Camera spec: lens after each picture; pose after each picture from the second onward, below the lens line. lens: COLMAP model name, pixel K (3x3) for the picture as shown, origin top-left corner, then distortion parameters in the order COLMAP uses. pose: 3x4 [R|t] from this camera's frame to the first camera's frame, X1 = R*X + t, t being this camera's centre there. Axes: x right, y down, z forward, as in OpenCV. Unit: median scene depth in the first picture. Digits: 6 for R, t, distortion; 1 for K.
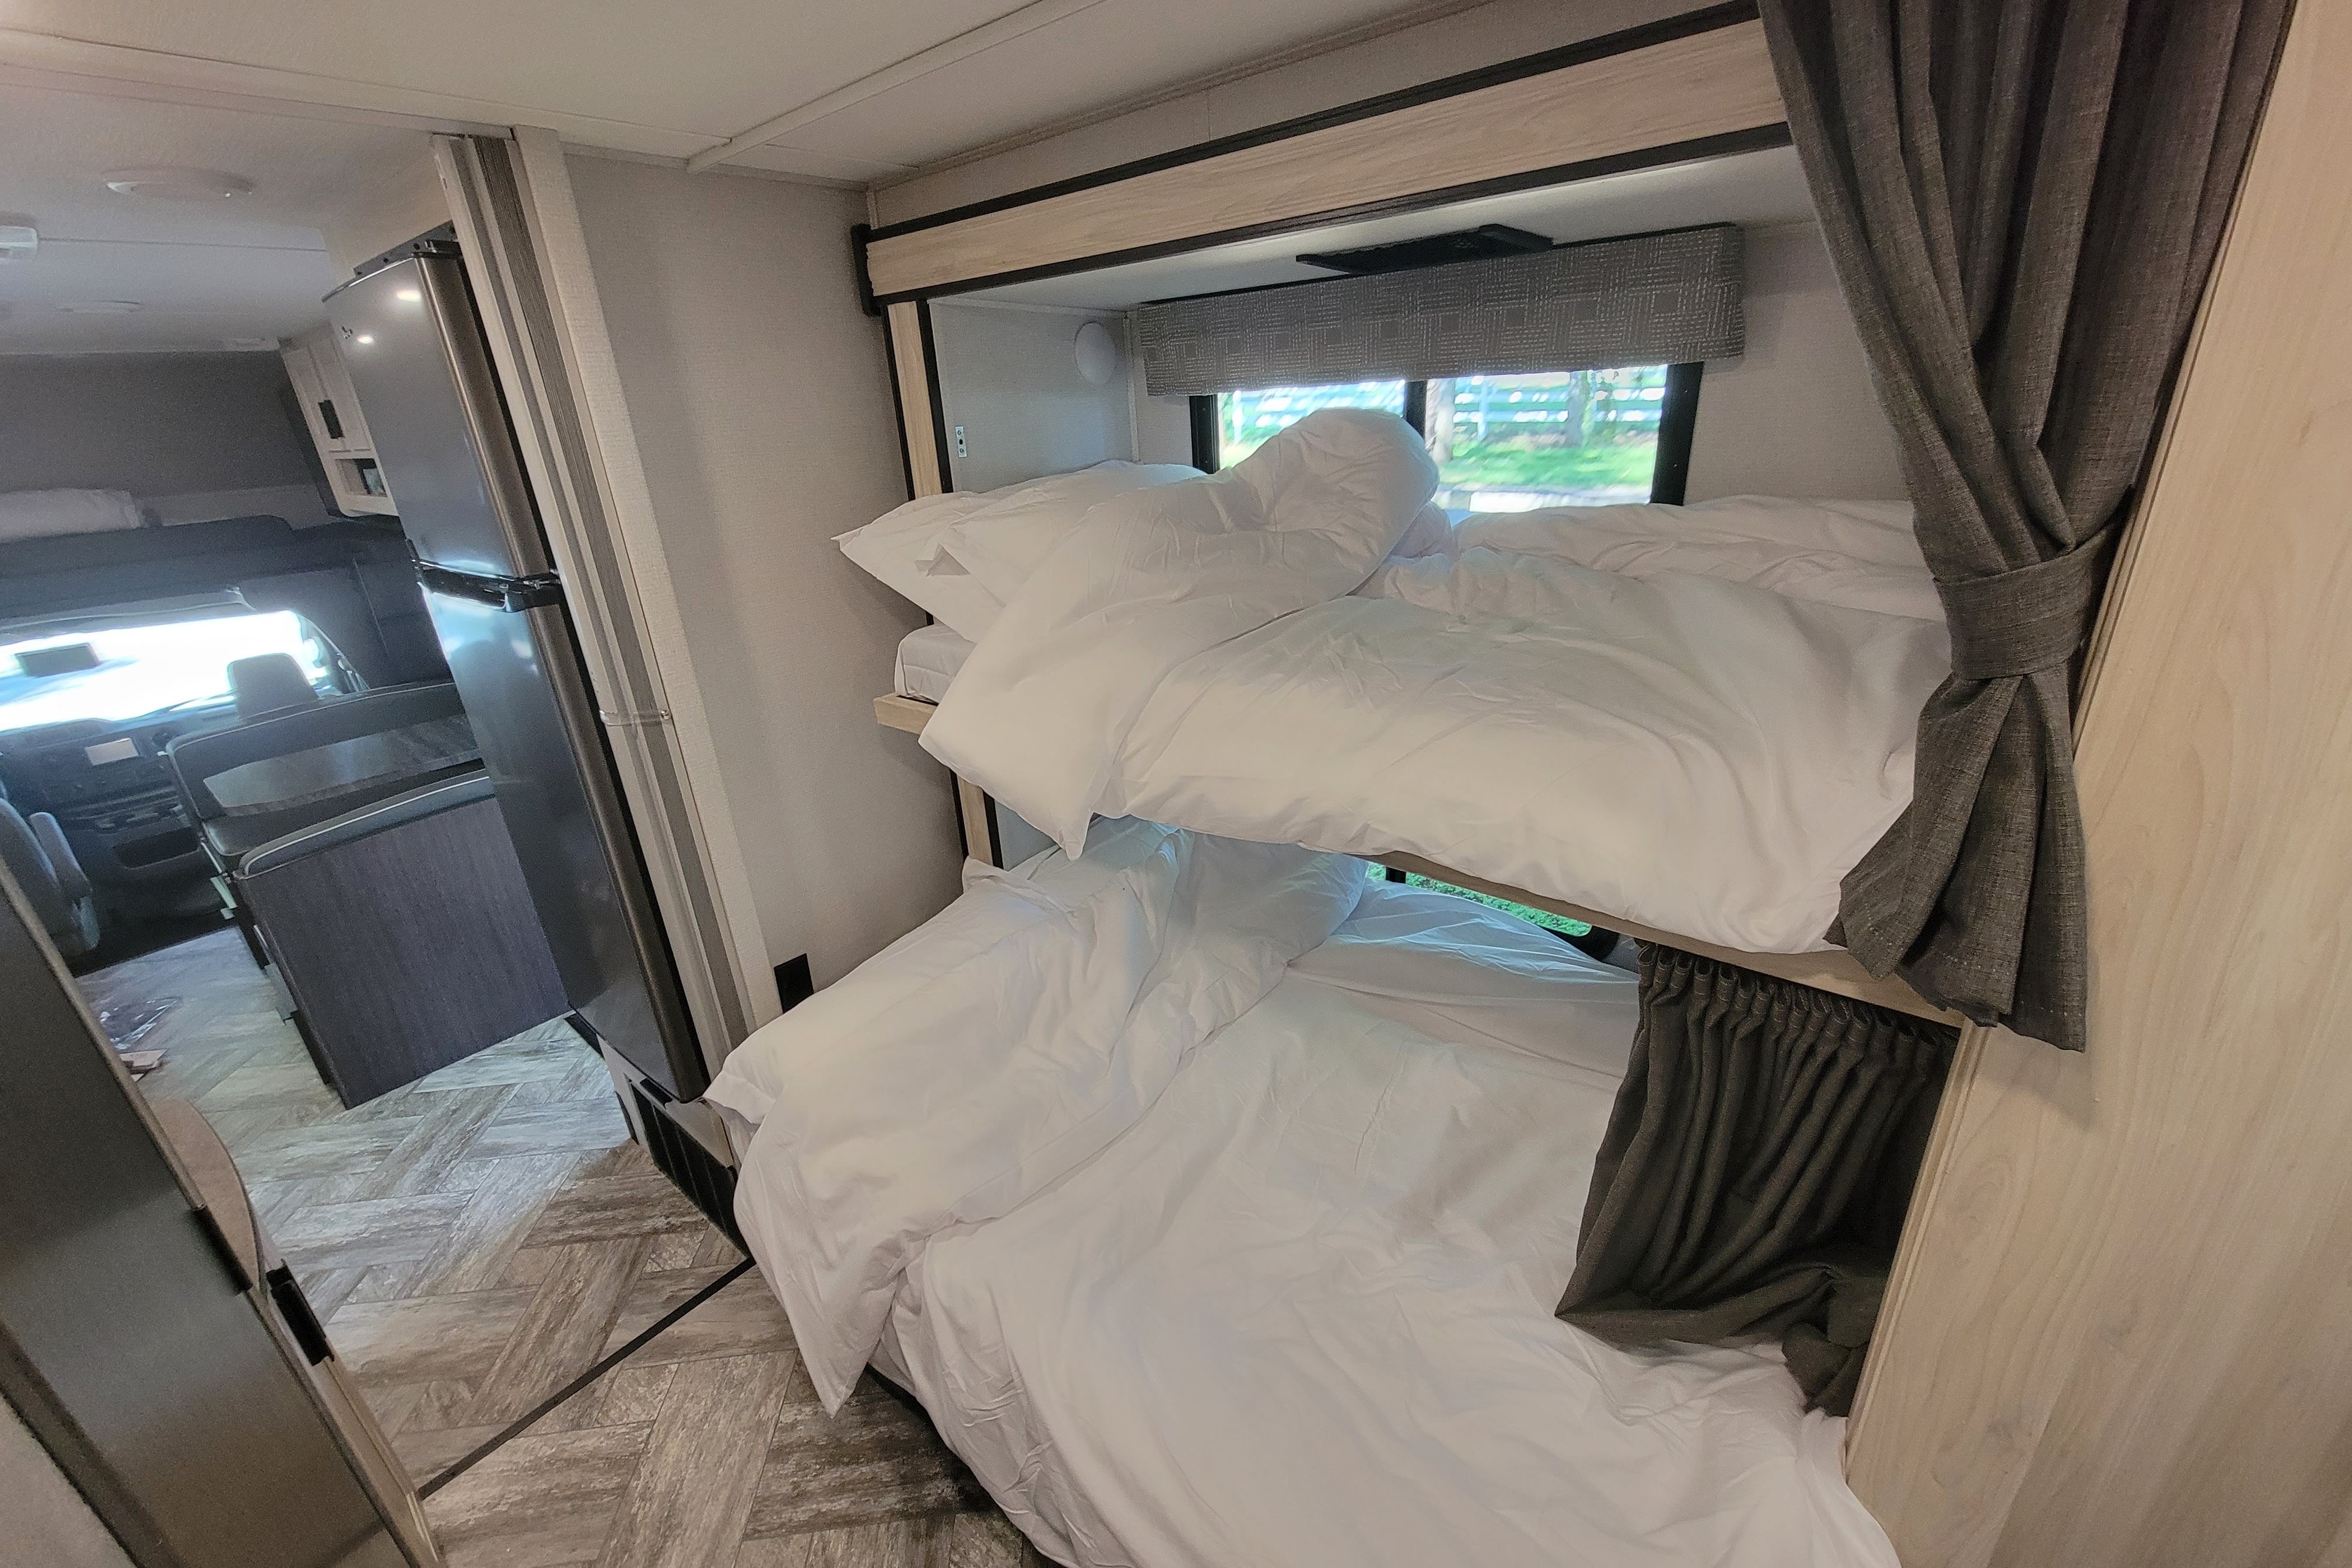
lens RADIAL K [[950.2, 0, 1176.2], [0, 950.2, 799.6], [0, 0, 1]] dist [0.002828, -0.003909]
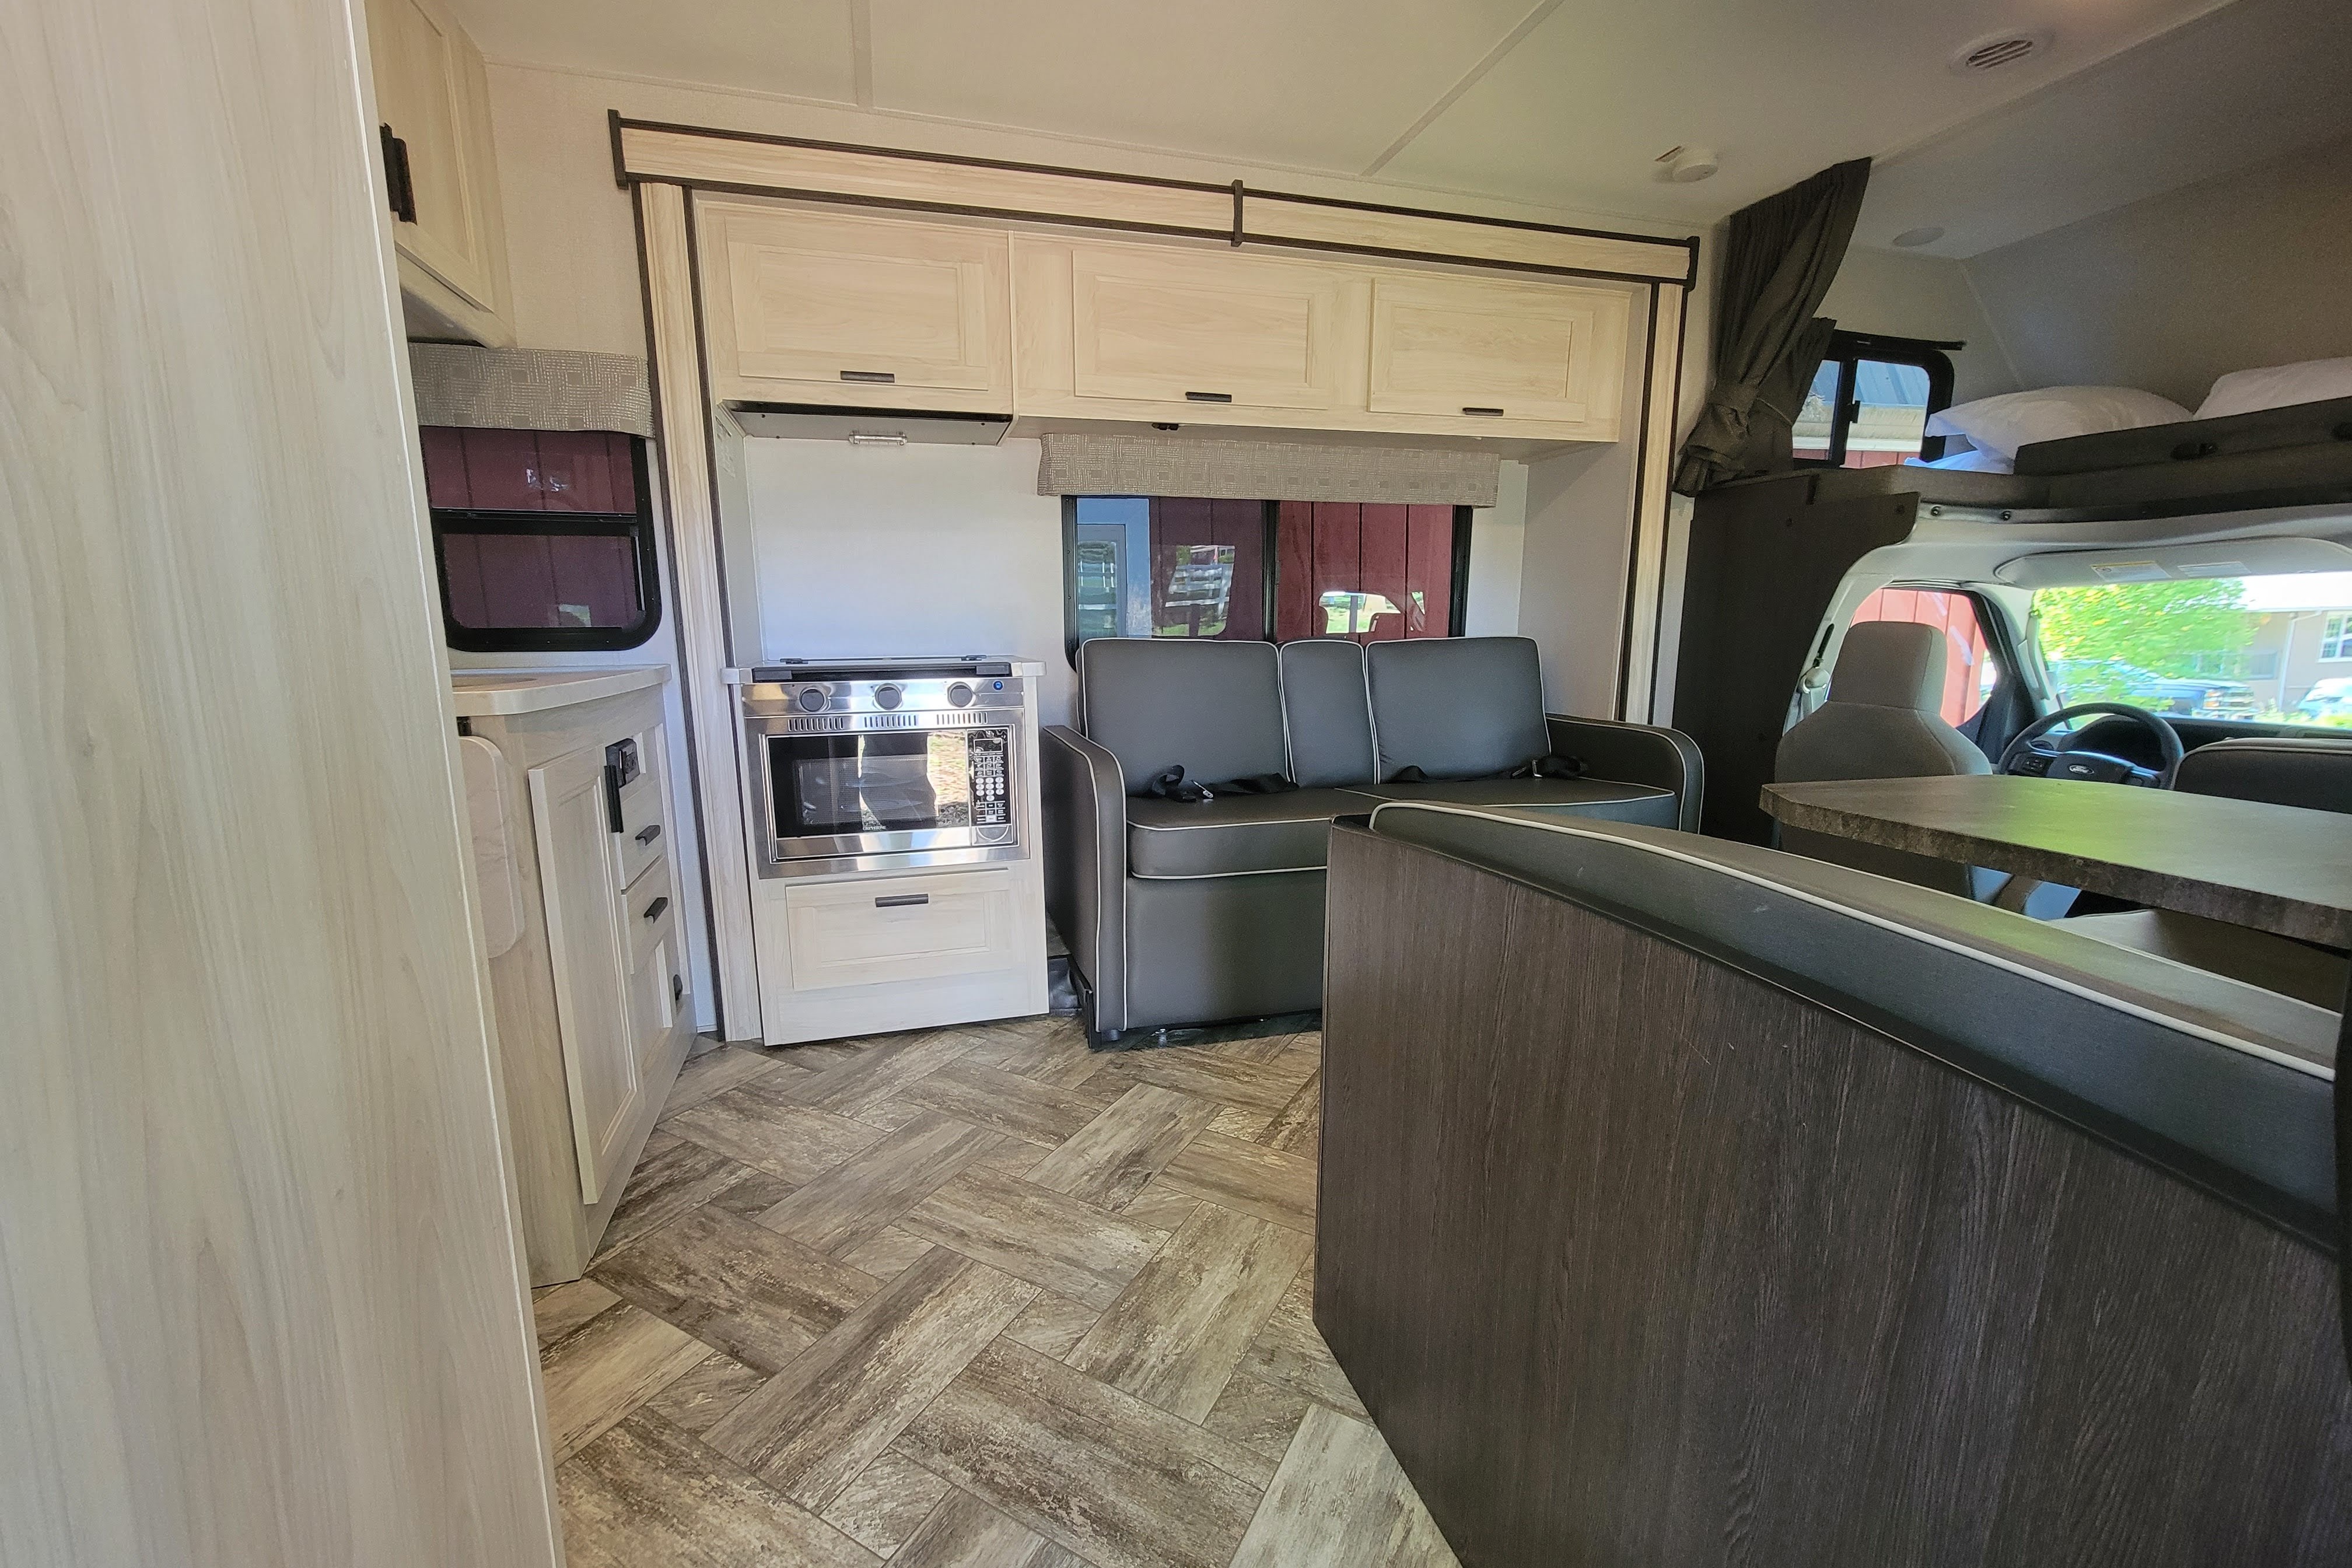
lens RADIAL K [[950.2, 0, 1171.3], [0, 950.2, 797.7], [0, 0, 1]] dist [0.002828, -0.003909]
pose [[-0.563462, 0.194617, -0.802891, -0.440527], [-0.293062, 0.861567, 0.414508, -0.096003], [0.772415, 0.468856, -0.428426, 0.955936]]
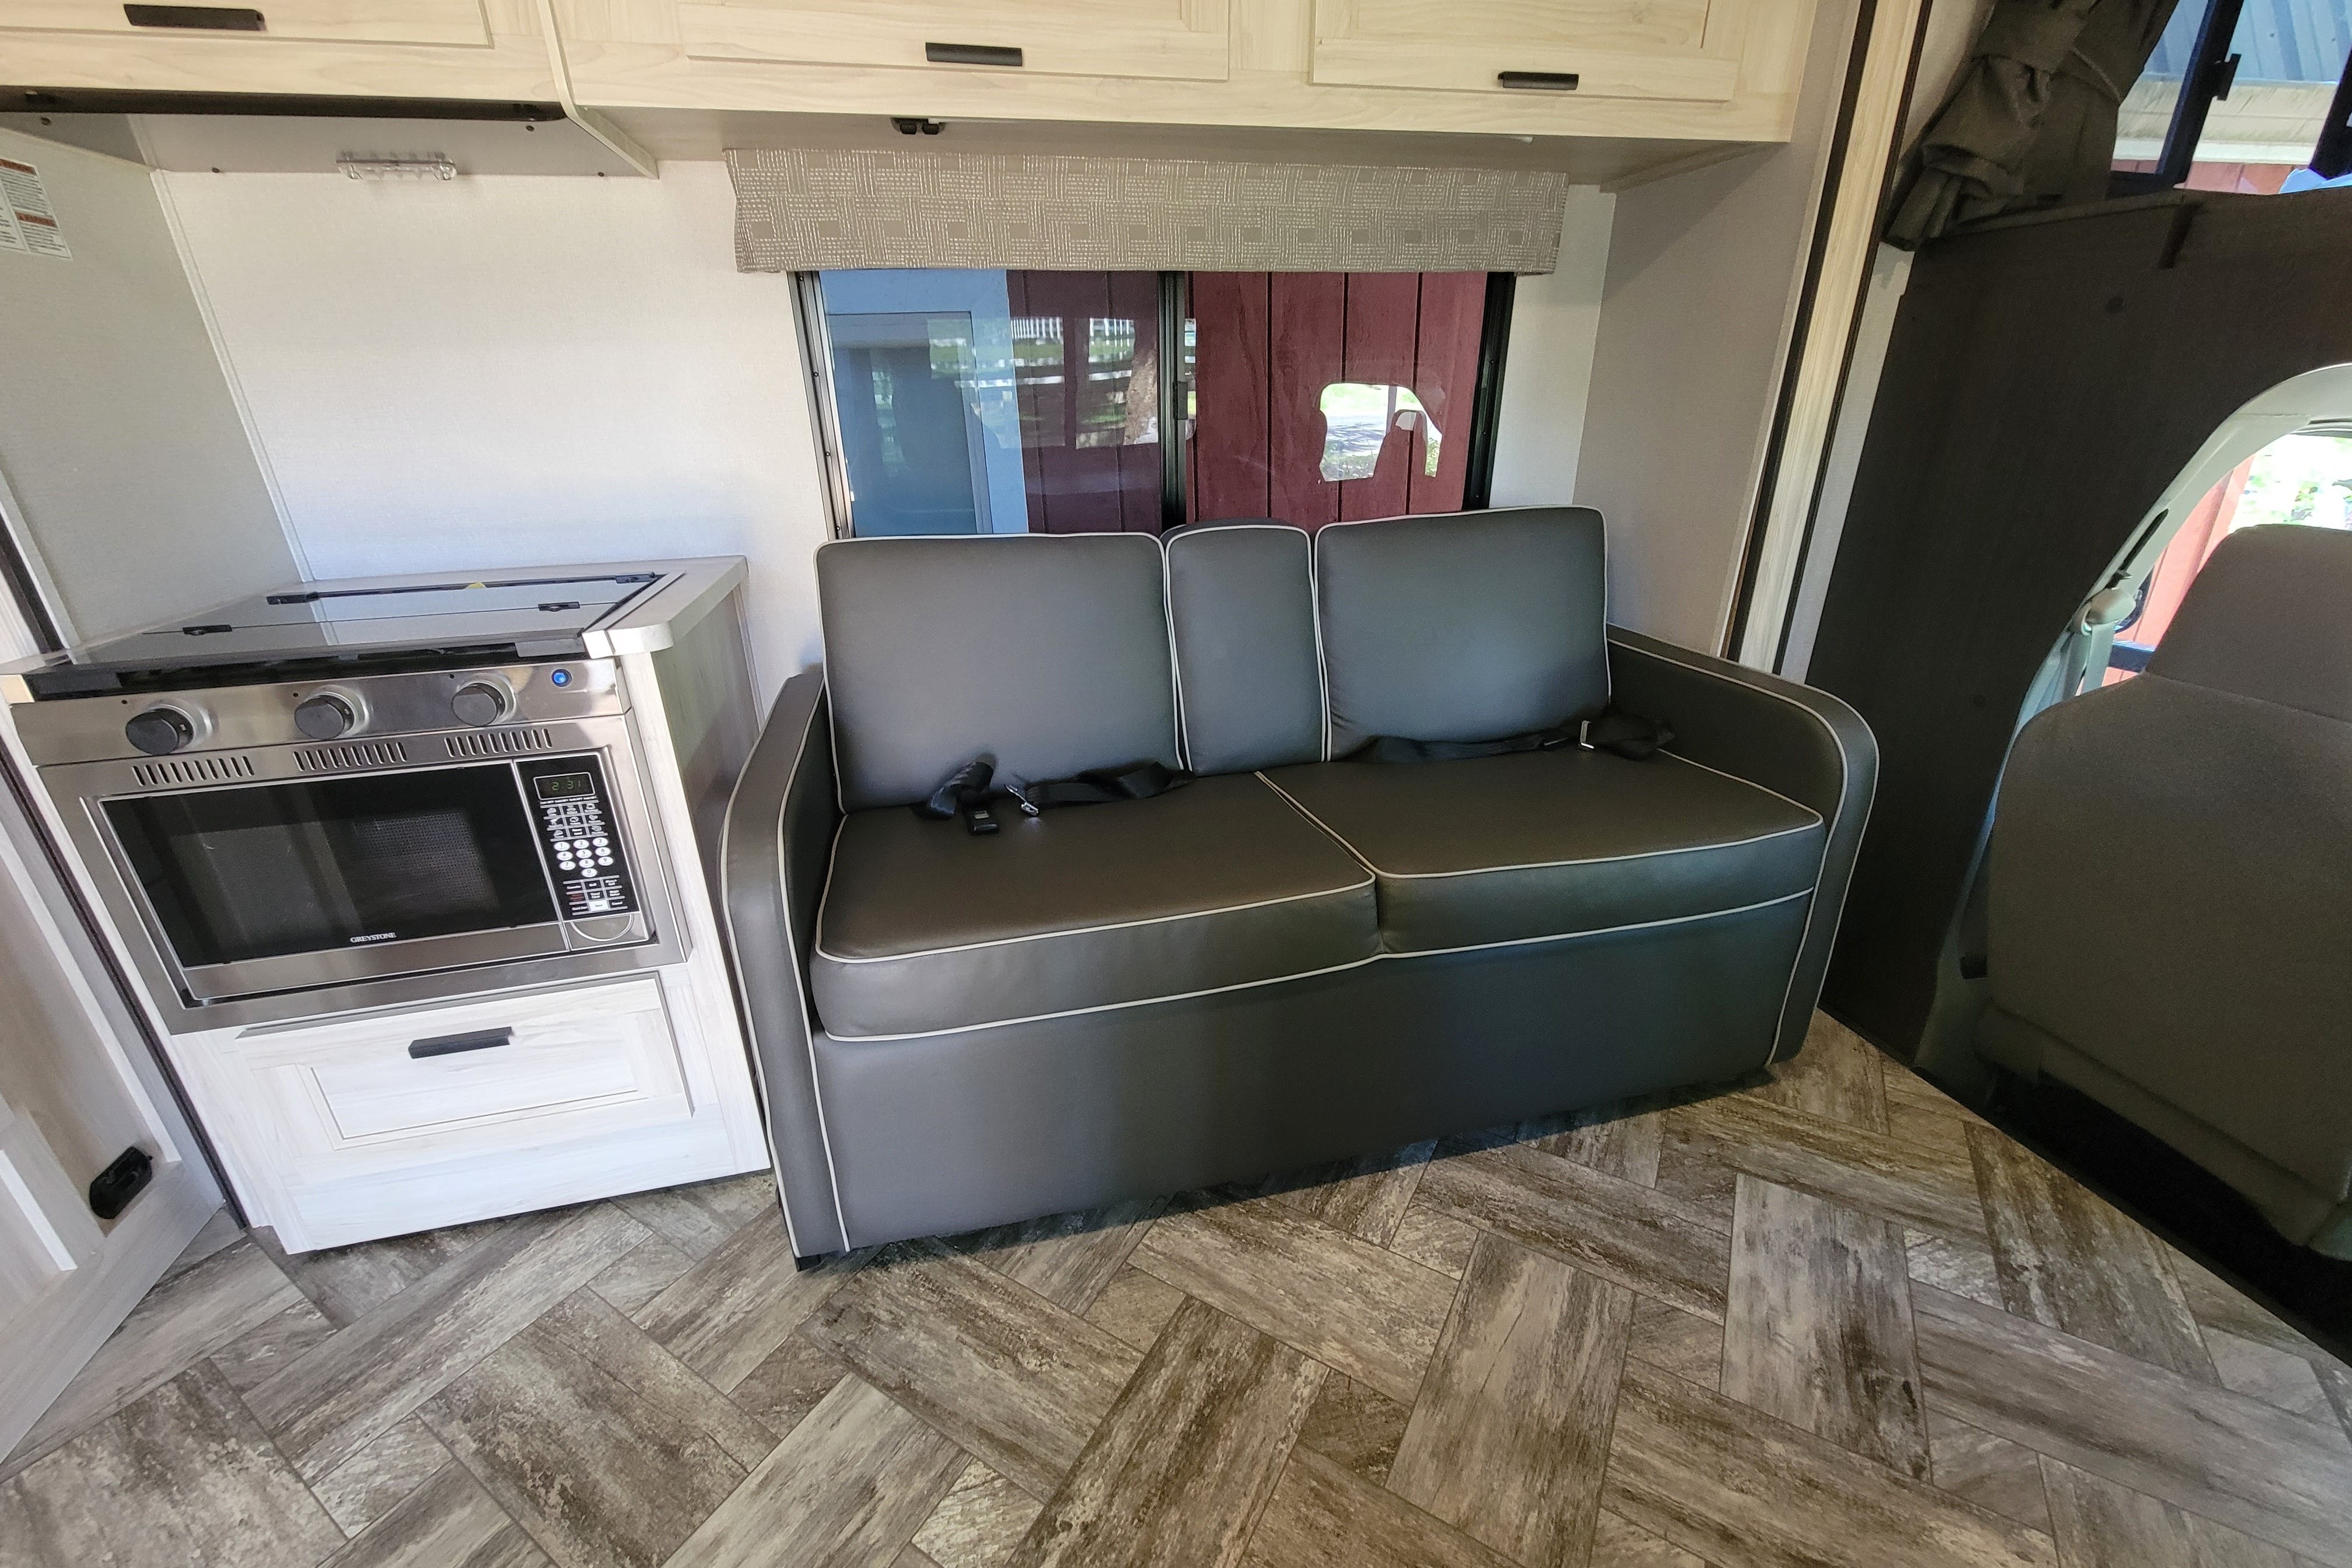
lens RADIAL K [[950.2, 0, 1169.9], [0, 950.2, 795.9], [0, 0, 1]] dist [0.002828, -0.003909]
pose [[-0.593755, 0.362084, -0.718575, -0.836033], [-0.270291, 0.751391, 0.601959, -0.092323], [0.757891, 0.551640, -0.348274, 0.844667]]
